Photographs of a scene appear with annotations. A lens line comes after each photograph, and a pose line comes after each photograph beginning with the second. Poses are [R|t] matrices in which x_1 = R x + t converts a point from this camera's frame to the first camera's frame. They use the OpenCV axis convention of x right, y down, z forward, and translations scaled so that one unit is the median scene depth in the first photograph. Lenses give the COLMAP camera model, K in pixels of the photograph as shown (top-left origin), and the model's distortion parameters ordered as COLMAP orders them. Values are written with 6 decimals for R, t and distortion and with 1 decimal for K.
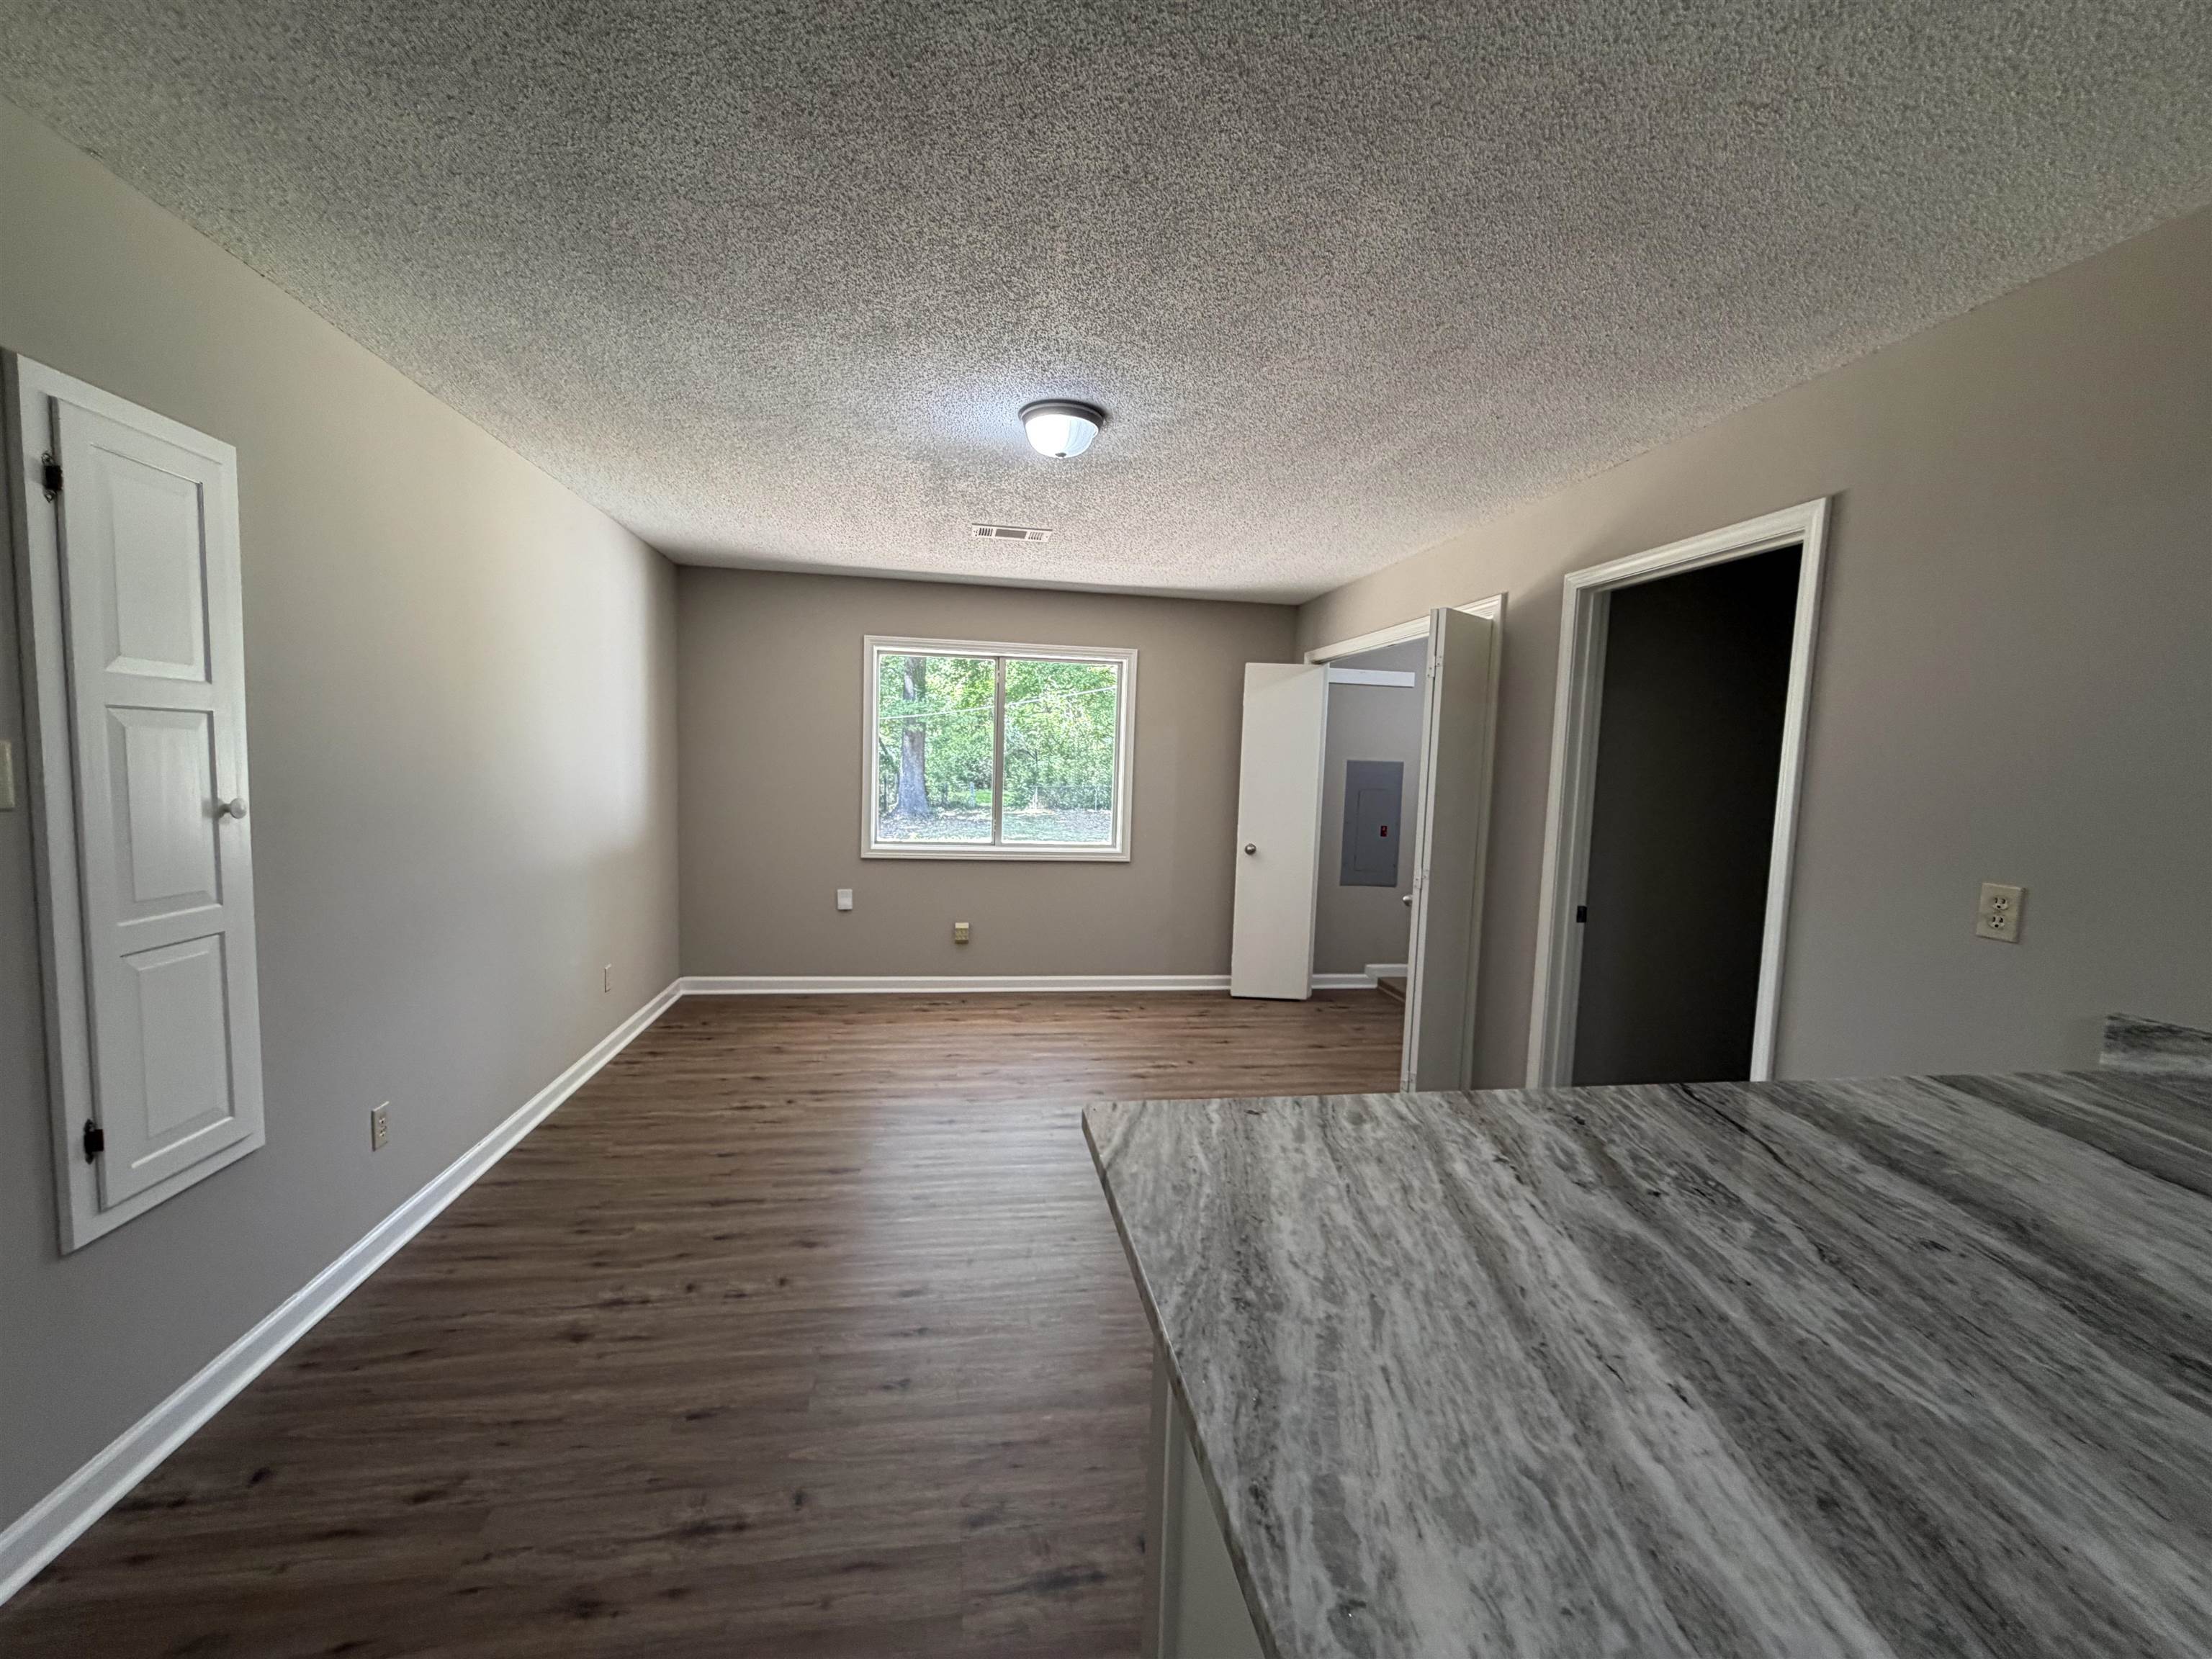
lens RADIAL K [[886.2, 0, 1111.5], [0, 886.2, 838.2], [0, 0, 1]] dist [0.002716, -0.002865]
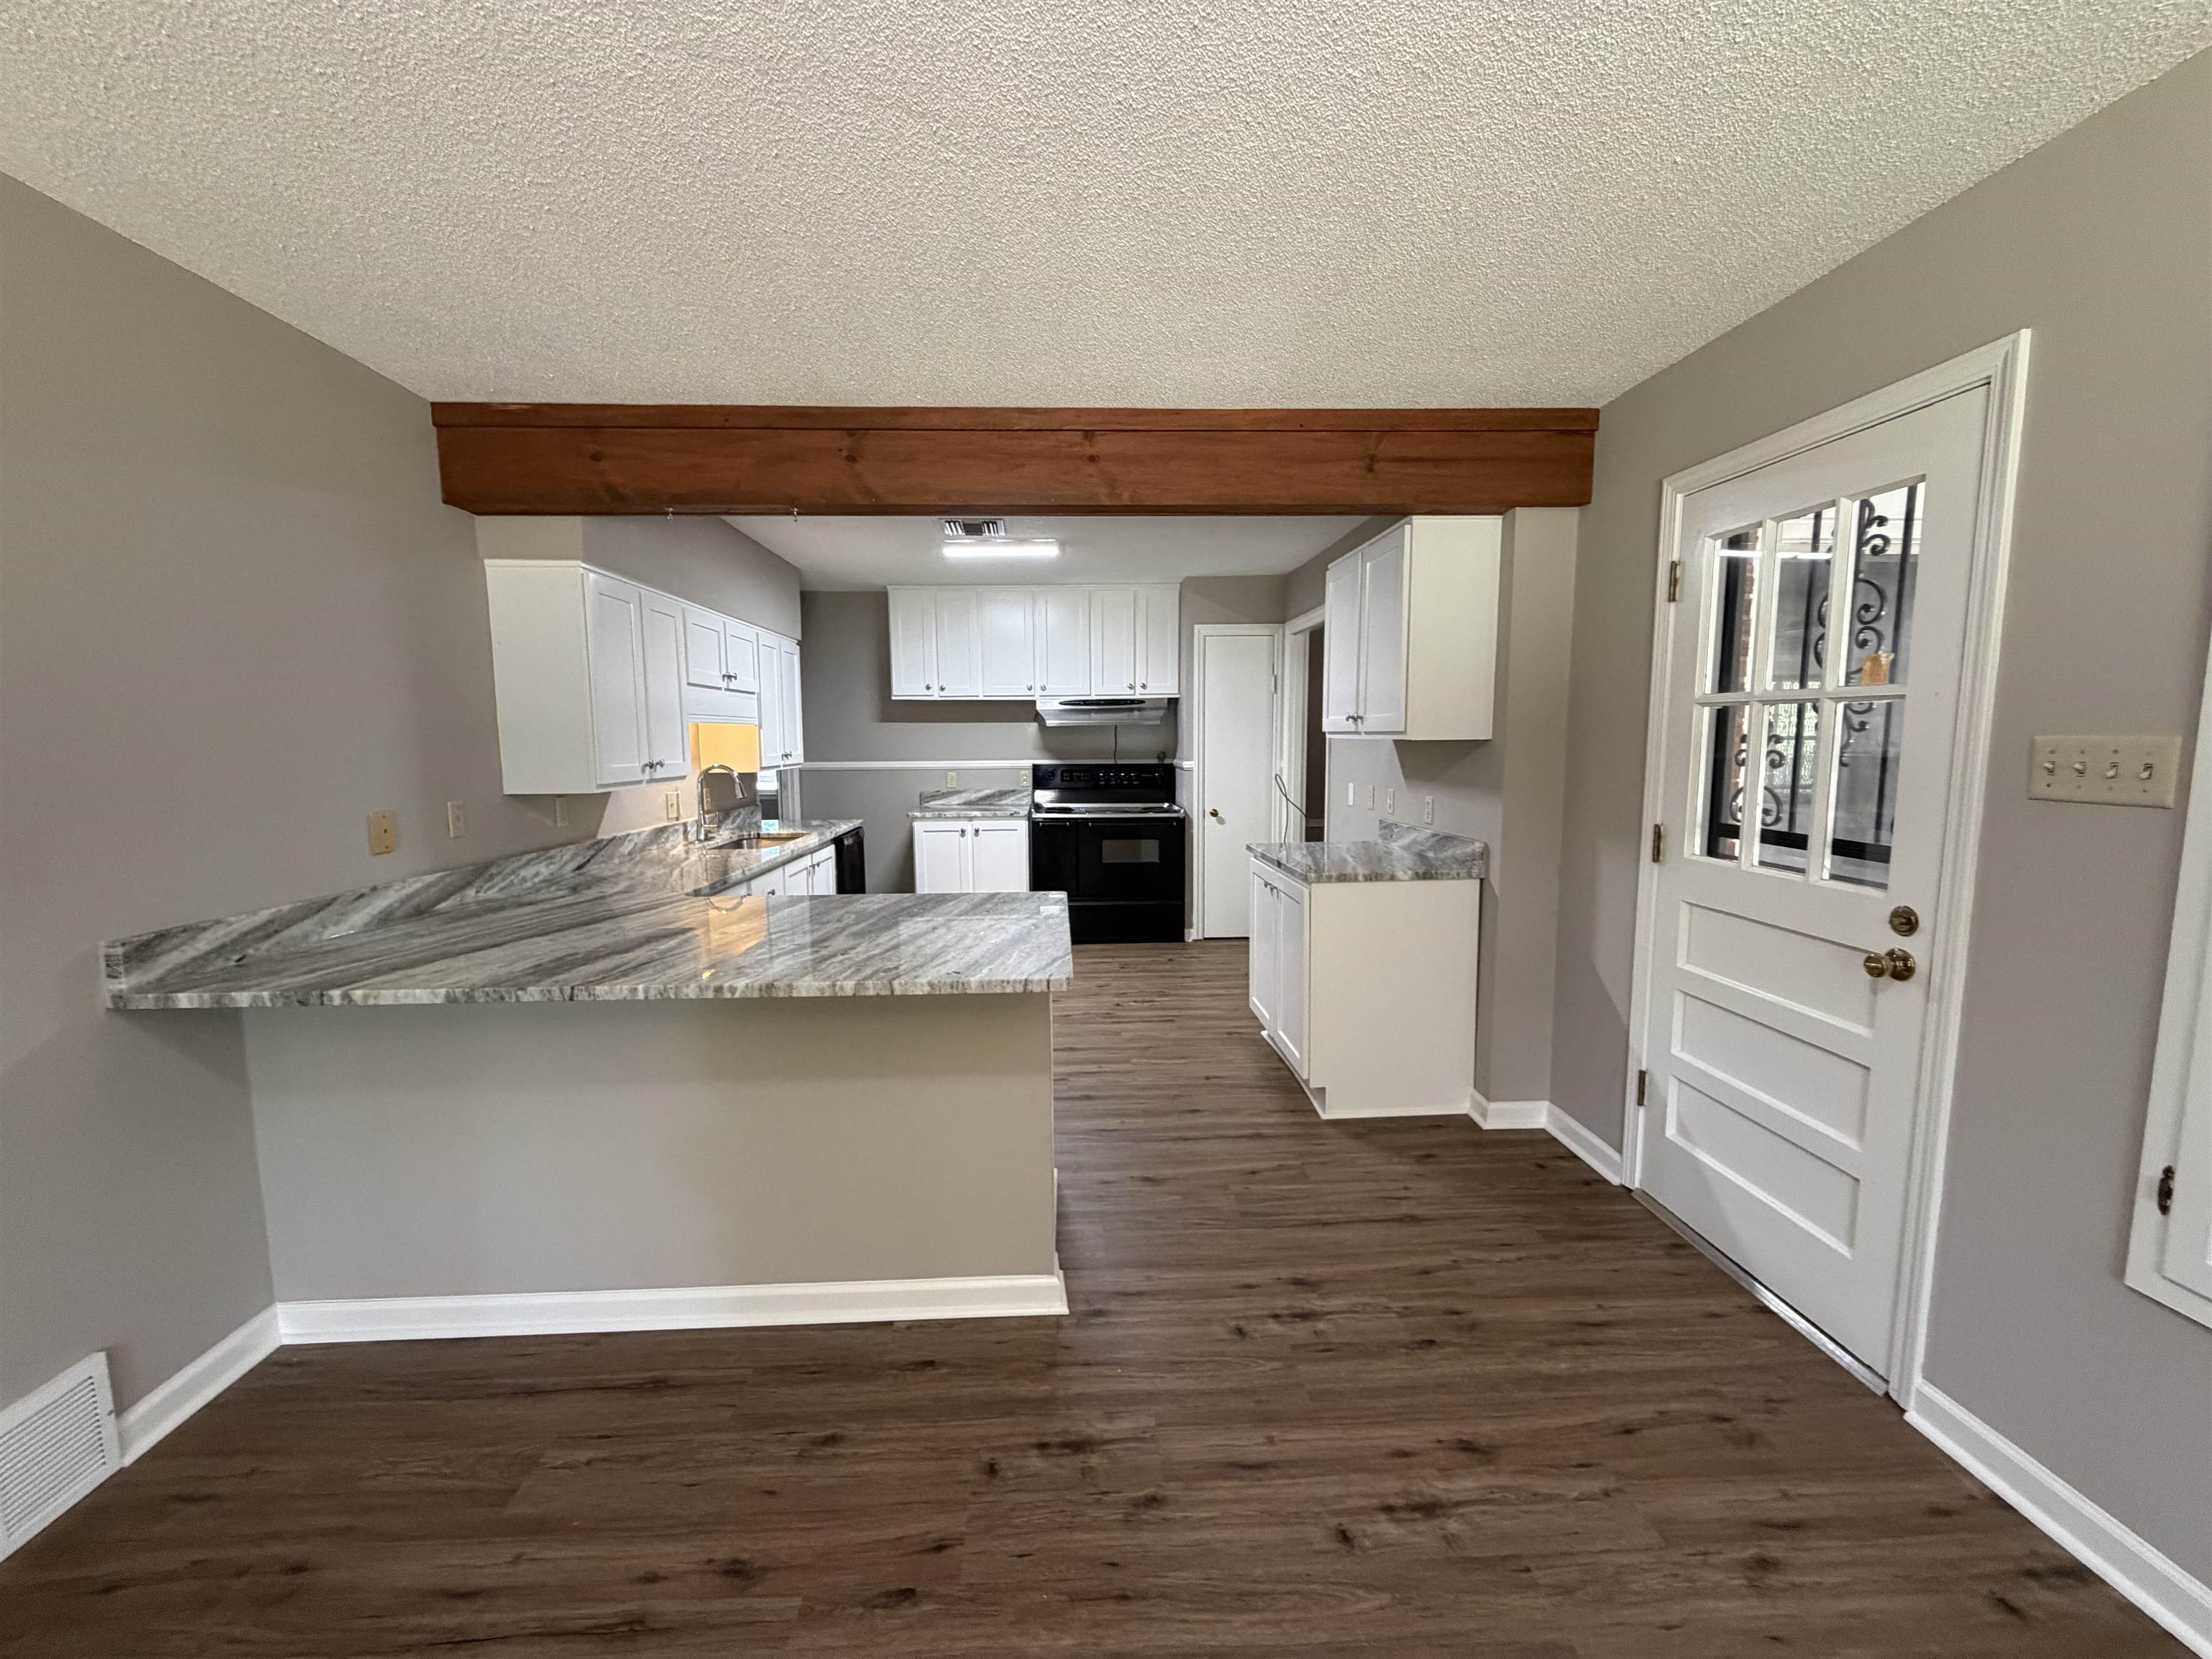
lens RADIAL K [[886.2, 0, 1111.5], [0, 886.2, 838.2], [0, 0, 1]] dist [0.002716, -0.002865]
pose [[-0.993958, -0.035252, 0.103950, -0.191617], [-0.013856, 0.979746, 0.199765, -0.160493], [-0.108887, 0.197118, -0.974314, 1.898762]]
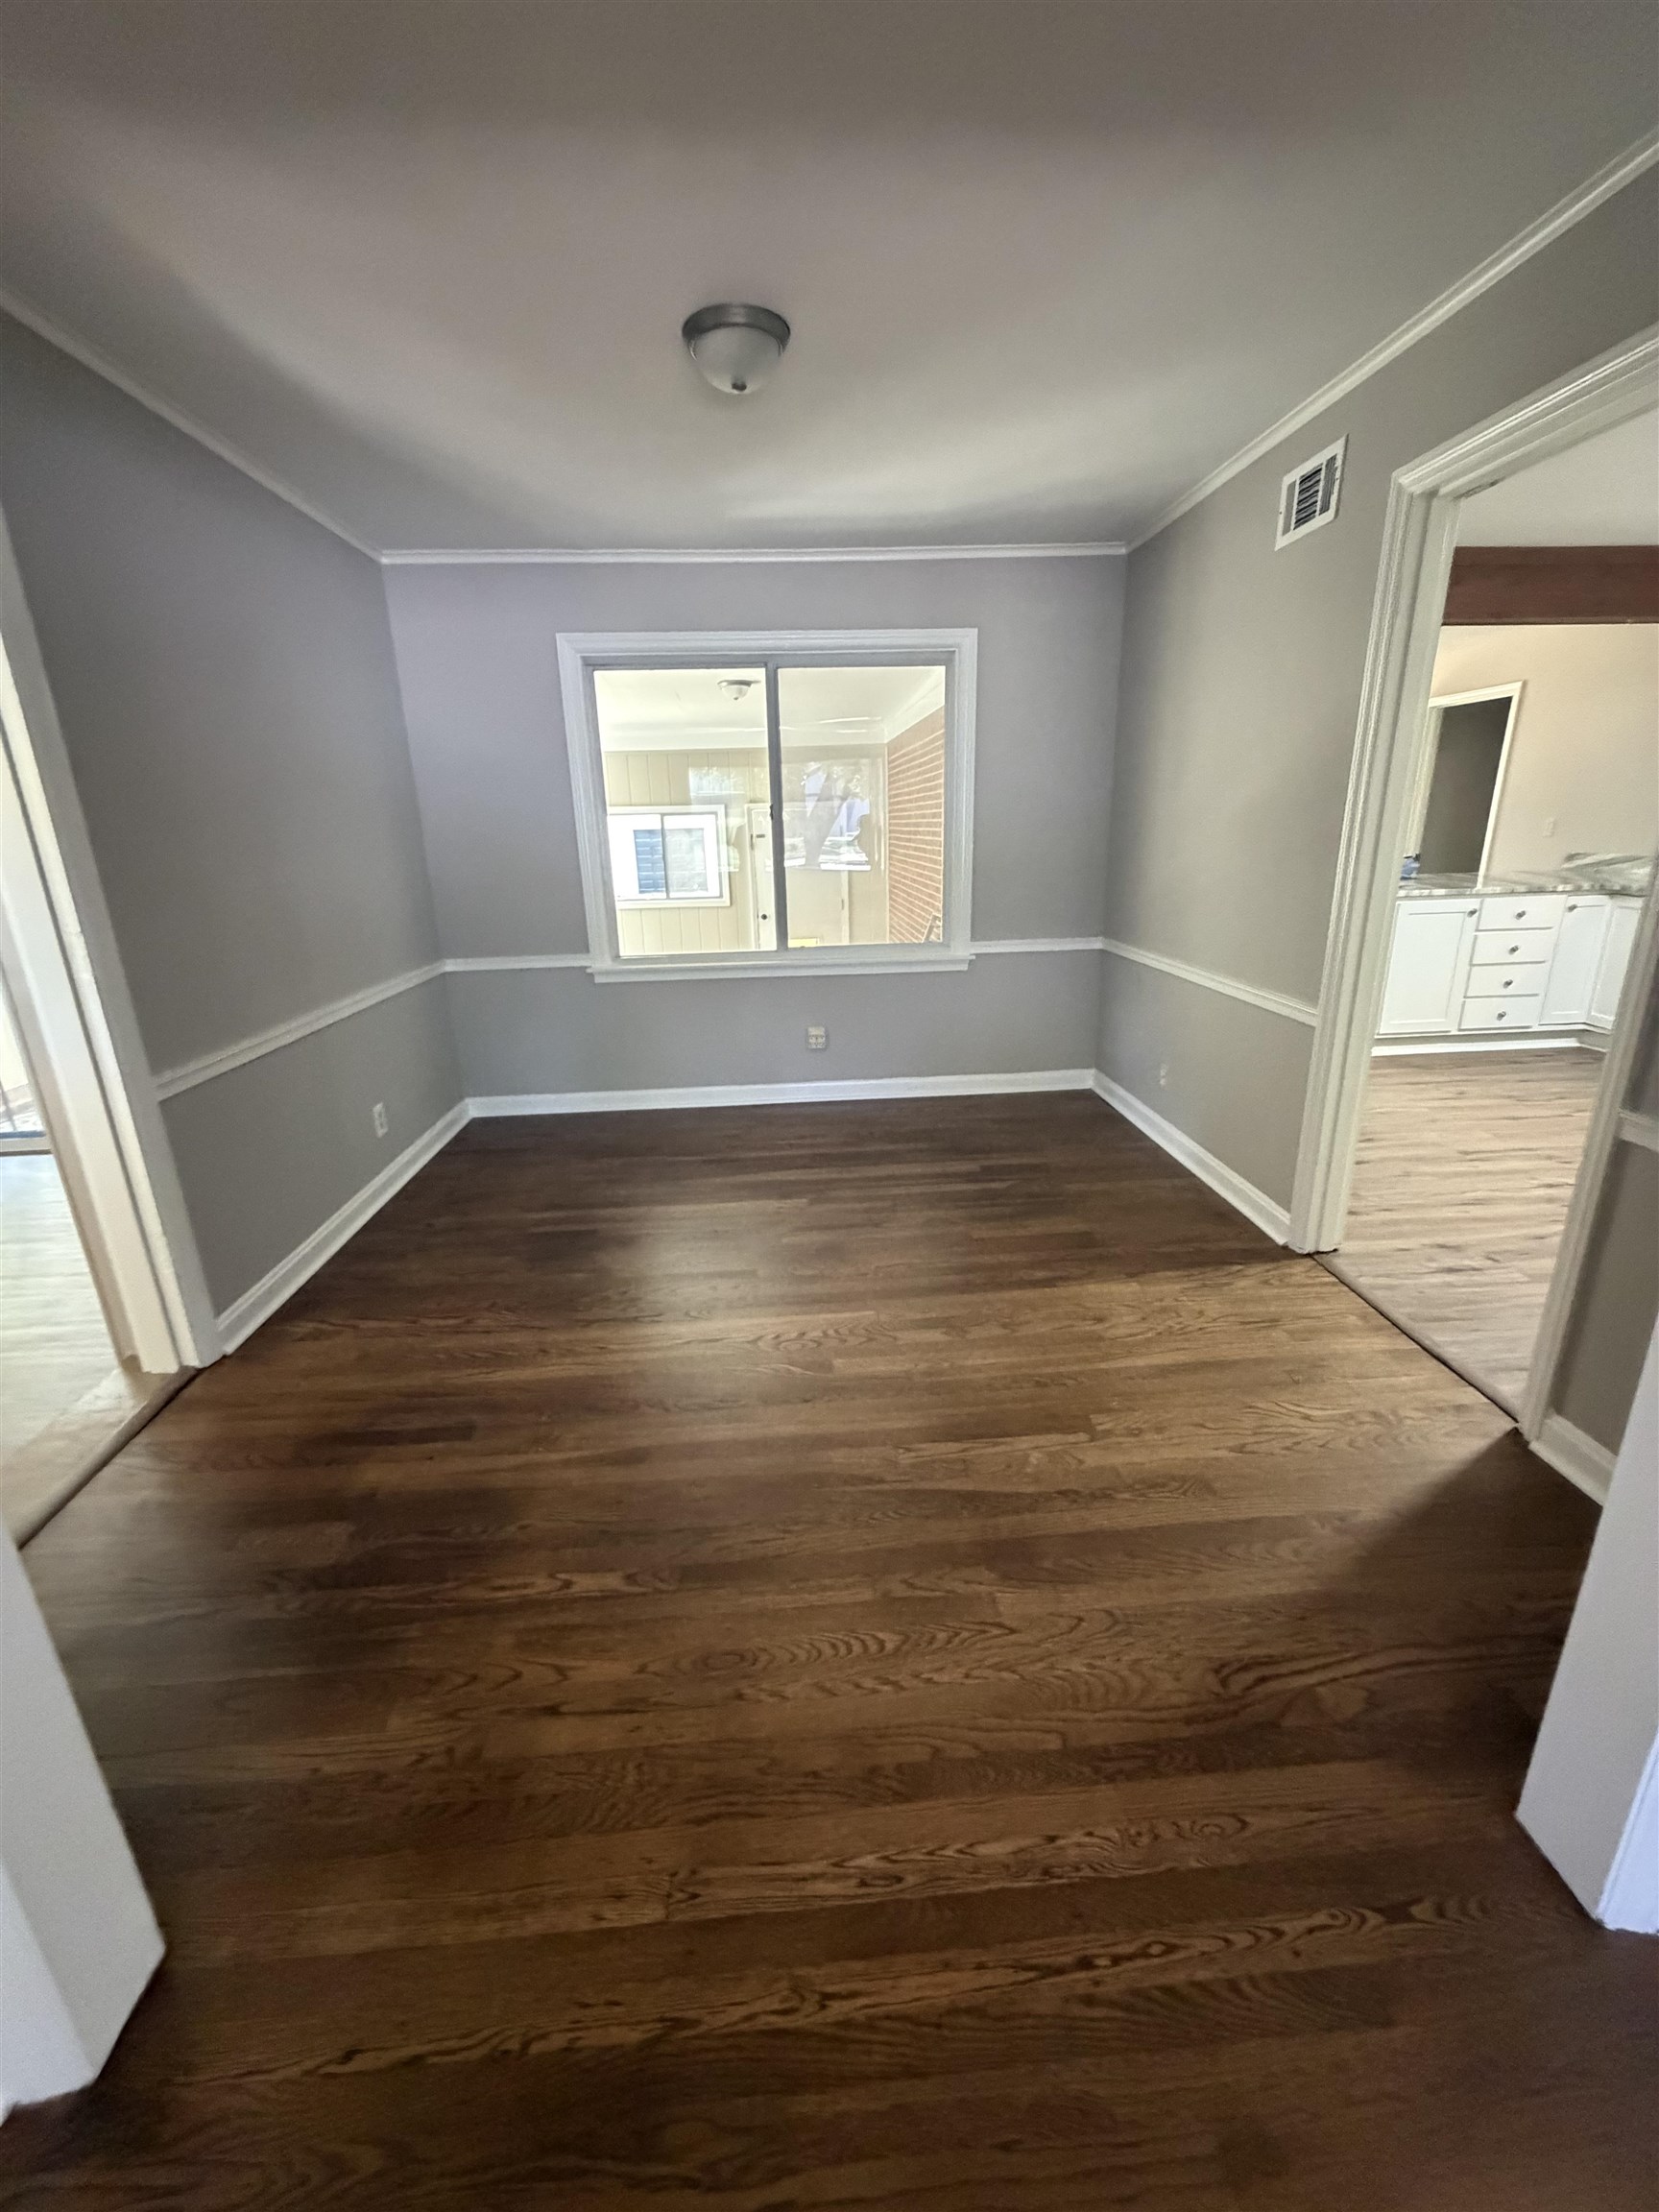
lens RADIAL K [[886.2, 0, 829.5], [0, 886.2, 1106.0], [0, 0, 1]] dist [0.002716, -0.002865]
pose [[0.993410, -0.023583, -0.112166, -1.438099], [0.048083, 0.974078, 0.221044, 0.260850], [0.104046, -0.224981, 0.968792, -2.993963]]
